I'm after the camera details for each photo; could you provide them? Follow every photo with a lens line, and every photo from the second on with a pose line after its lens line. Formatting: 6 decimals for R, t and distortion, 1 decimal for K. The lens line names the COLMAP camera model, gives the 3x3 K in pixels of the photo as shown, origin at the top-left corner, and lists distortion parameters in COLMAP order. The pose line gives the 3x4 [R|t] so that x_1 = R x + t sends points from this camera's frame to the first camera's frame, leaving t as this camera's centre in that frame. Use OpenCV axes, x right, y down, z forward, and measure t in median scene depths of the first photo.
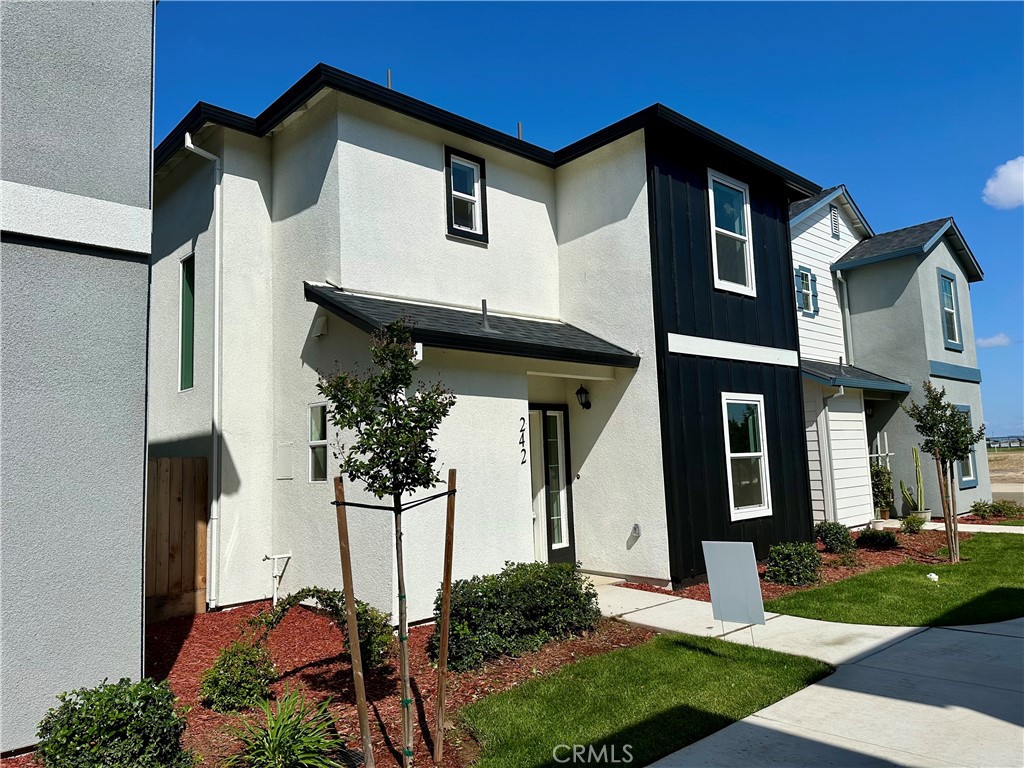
lens RADIAL K [[724.1, 0, 508.9], [0, 724.1, 384.4], [0, 0, 1]] dist [-0.013536, -0.005863]
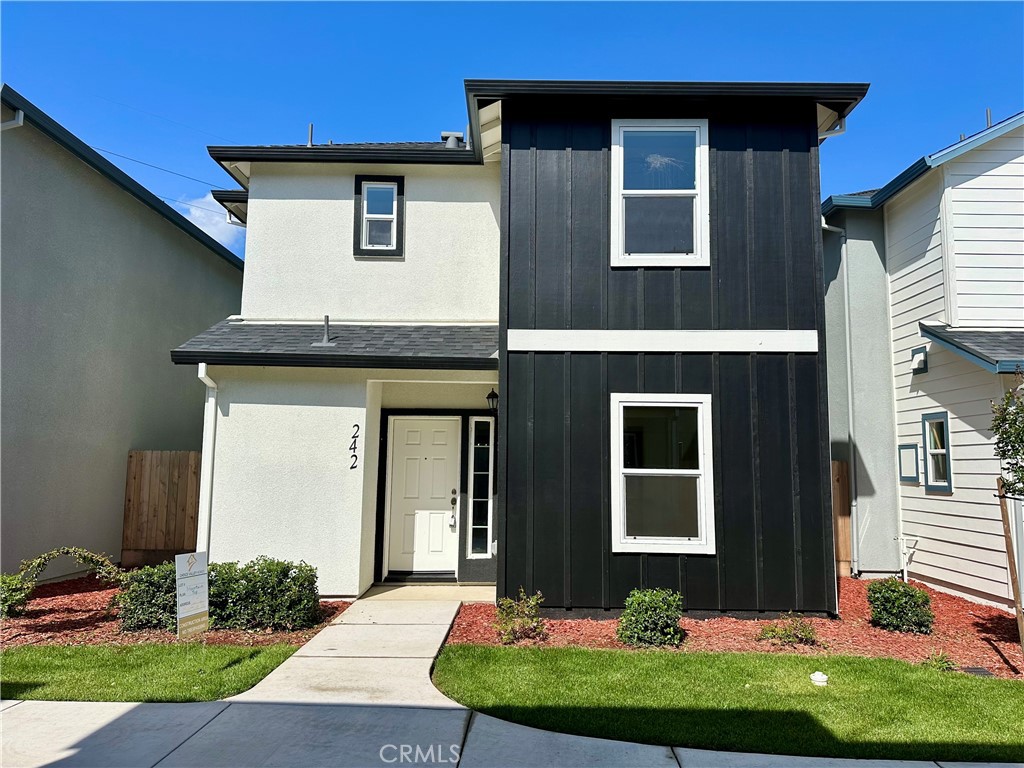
lens RADIAL K [[724.1, 0, 513.3], [0, 724.1, 381.6], [0, 0, 1]] dist [-0.013536, -0.005863]
pose [[0.746166, -0.036894, -0.664737, 0.781604], [0.033196, 0.999283, -0.018199, 0.009223], [0.664932, -0.008487, 0.746856, 0.328668]]
